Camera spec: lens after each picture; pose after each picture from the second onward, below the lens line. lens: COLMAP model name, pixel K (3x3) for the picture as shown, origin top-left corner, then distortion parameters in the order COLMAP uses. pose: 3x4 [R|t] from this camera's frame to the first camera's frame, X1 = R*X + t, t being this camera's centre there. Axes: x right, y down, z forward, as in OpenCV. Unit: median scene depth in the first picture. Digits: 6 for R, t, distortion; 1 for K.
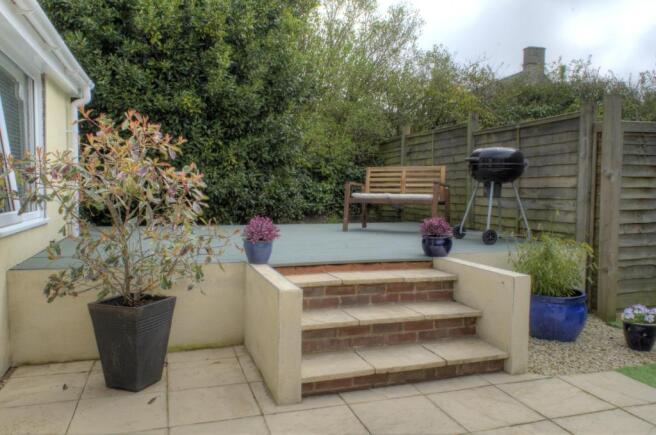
lens RADIAL K [[508.3, 0, 327.3], [0, 508.3, 214.9], [0, 0, 1]] dist [-0.012022, 0.001865]
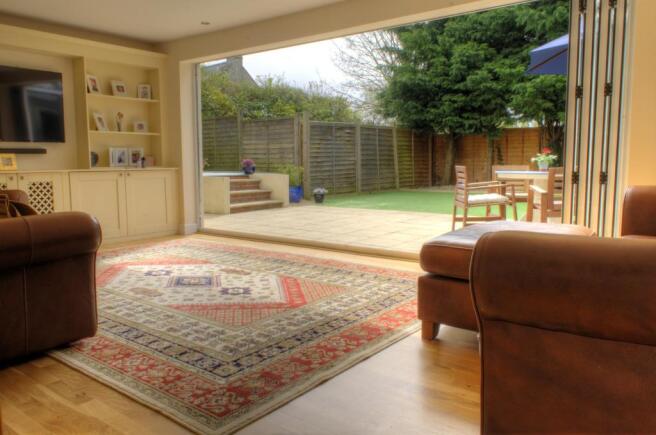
lens RADIAL K [[508.3, 0, 327.1], [0, 508.3, 216.5], [0, 0, 1]] dist [-0.012022, 0.001865]
pose [[0.829022, -0.070026, 0.554814, -0.741571], [0.037969, 0.996888, 0.069088, 0.111695], [-0.557925, -0.036210, 0.829101, -1.105667]]
